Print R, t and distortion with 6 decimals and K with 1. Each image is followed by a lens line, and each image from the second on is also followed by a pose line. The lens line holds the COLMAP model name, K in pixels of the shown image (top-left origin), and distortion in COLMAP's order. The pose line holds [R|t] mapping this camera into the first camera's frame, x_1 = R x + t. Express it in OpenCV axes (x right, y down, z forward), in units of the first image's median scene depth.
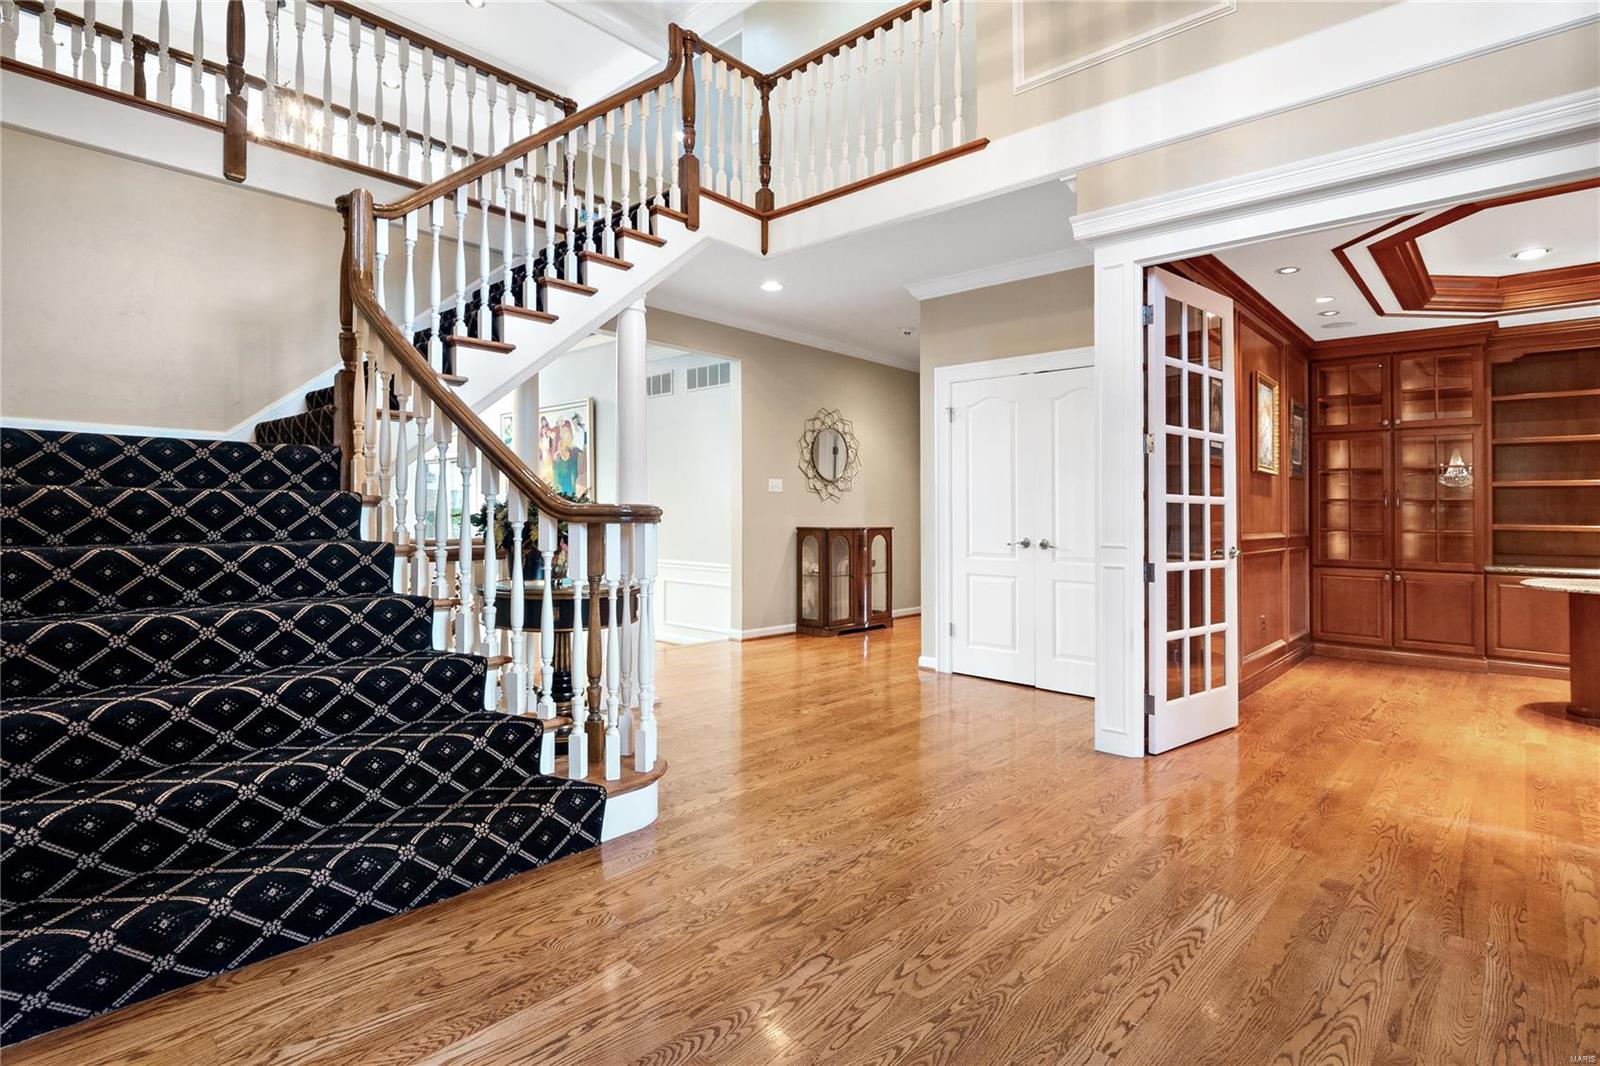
lens RADIAL K [[779.7, 0, 774.8], [0, 779.7, 521.5], [0, 0, 1]] dist [-0.001971, -0.012090]
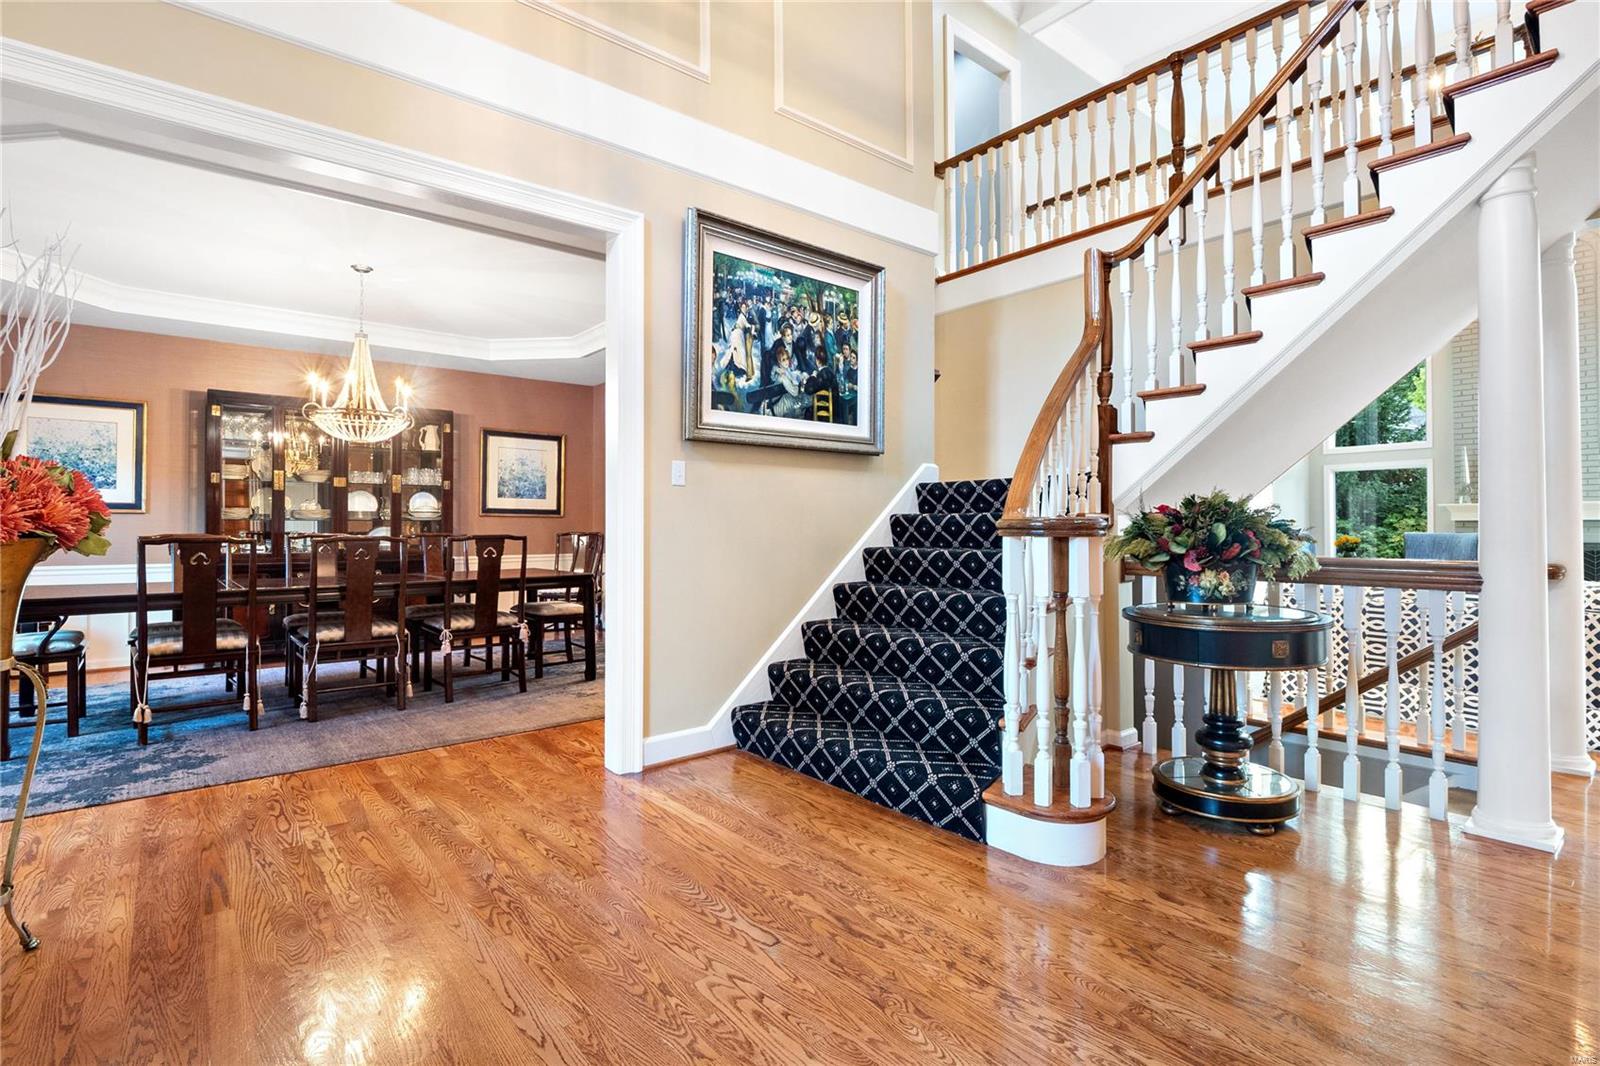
lens RADIAL K [[747.7, 0, 755.9], [0, 747.7, 535.0], [0, 0, 1]] dist [-0.016092, 0.000025]
pose [[-0.143263, 0.001046, -0.989684, 0.750427], [-0.006525, 0.999977, 0.002001, 0.001457], [0.989663, 0.006744, -0.143253, 0.781675]]
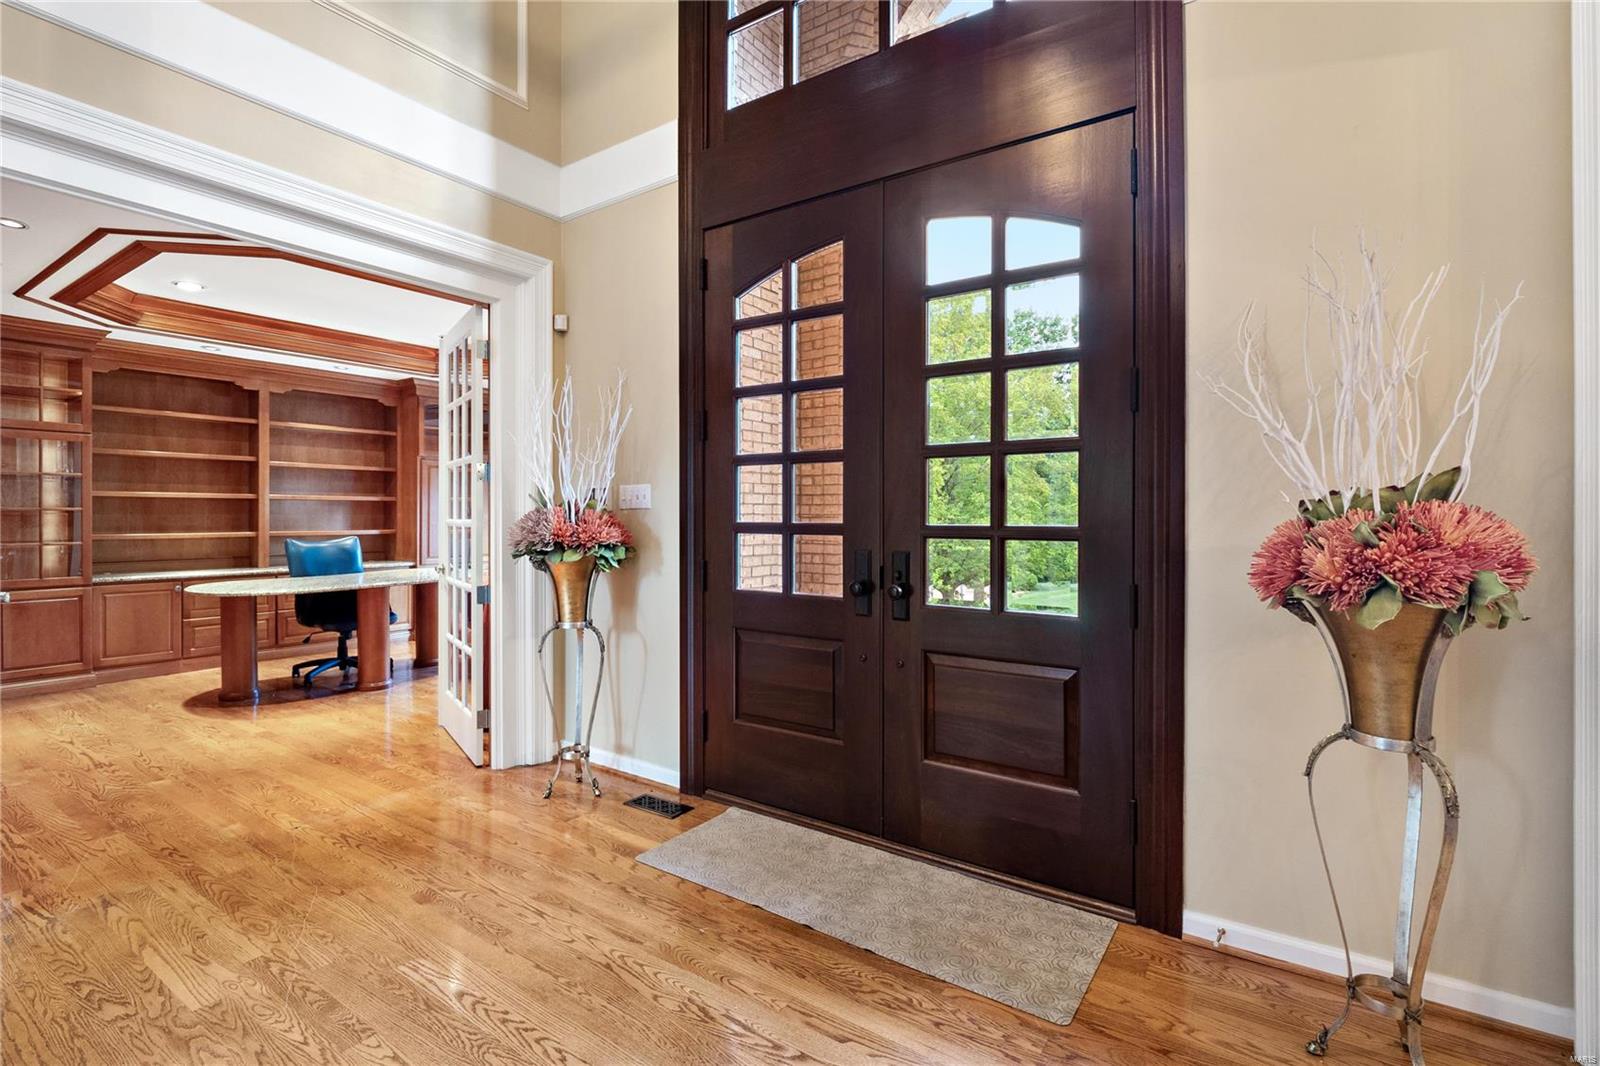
lens RADIAL K [[747.8, 0, 802.7], [0, 747.8, 518.4], [0, 0, 1]] dist [-0.012886, -0.000378]
pose [[-0.171115, -0.012488, 0.985172, -0.320333], [0.000108, 0.999919, 0.012693, -0.059631], [-0.985251, 0.002278, -0.171100, 0.549233]]
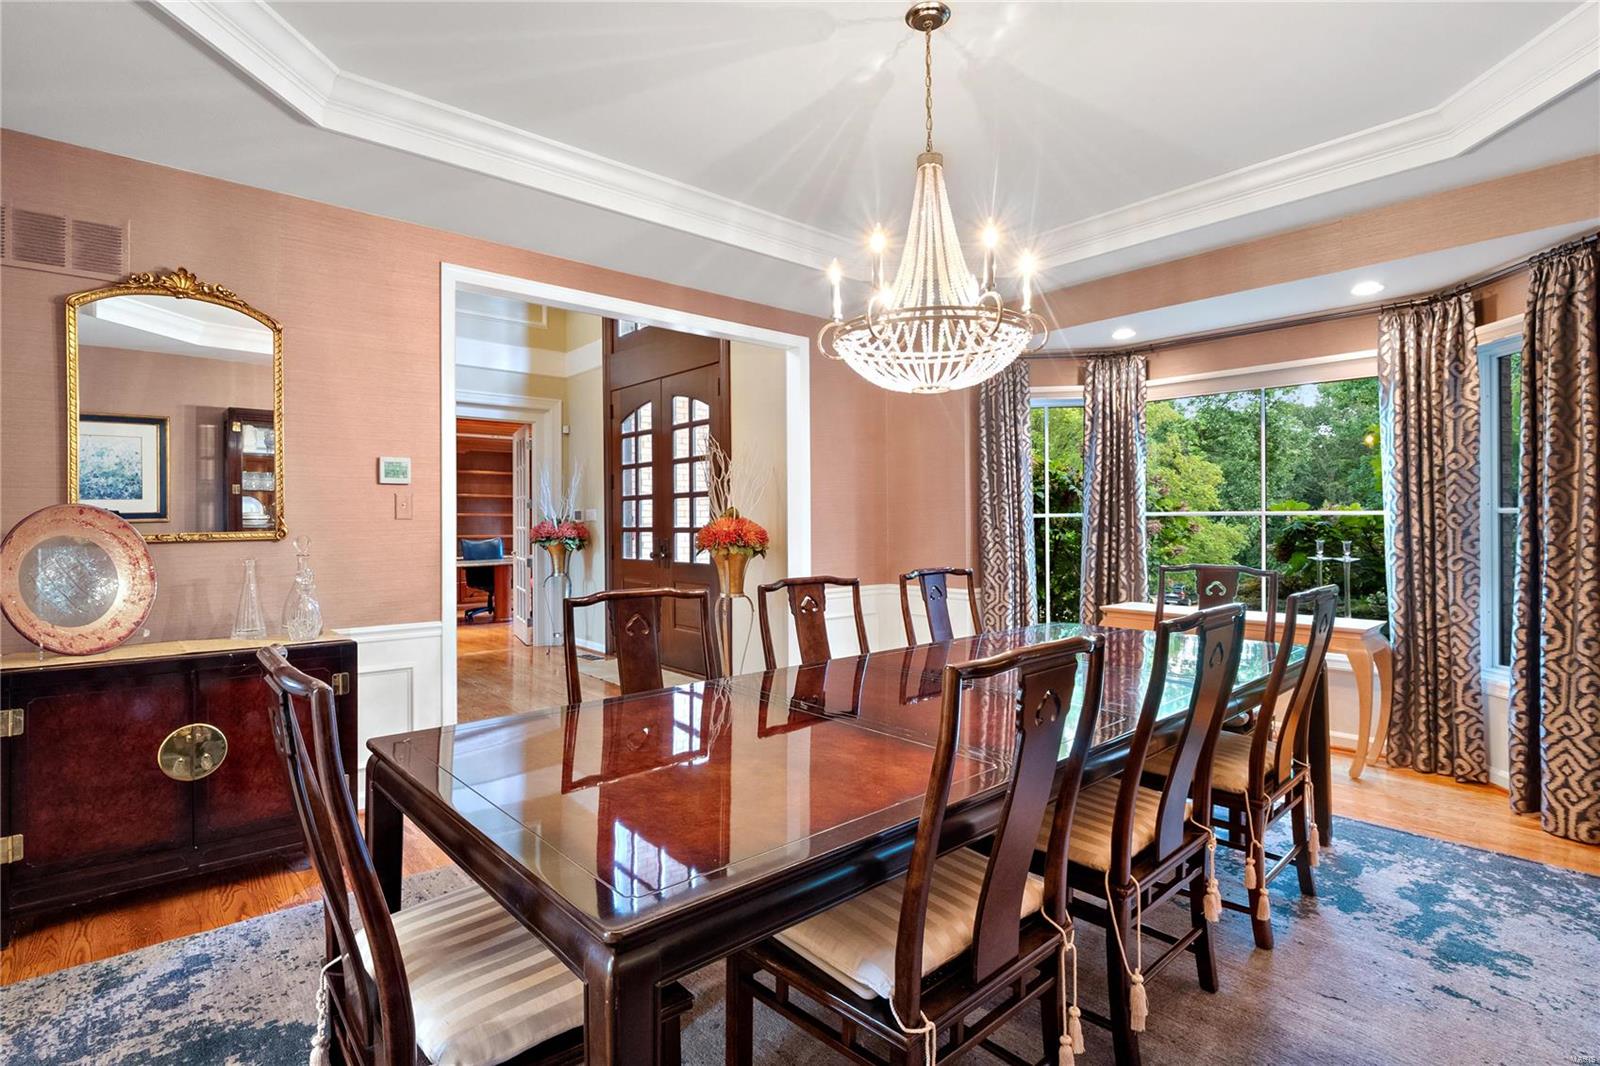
lens RADIAL K [[745.1, 0, 798.4], [0, 745.1, 517.0], [0, 0, 1]] dist [-0.020169, -0.000305]
pose [[0.062056, -0.001794, 0.998071, -1.627564], [0.010792, 0.999941, 0.001126, -0.068773], [-0.998014, 0.010701, 0.062072, -0.298441]]
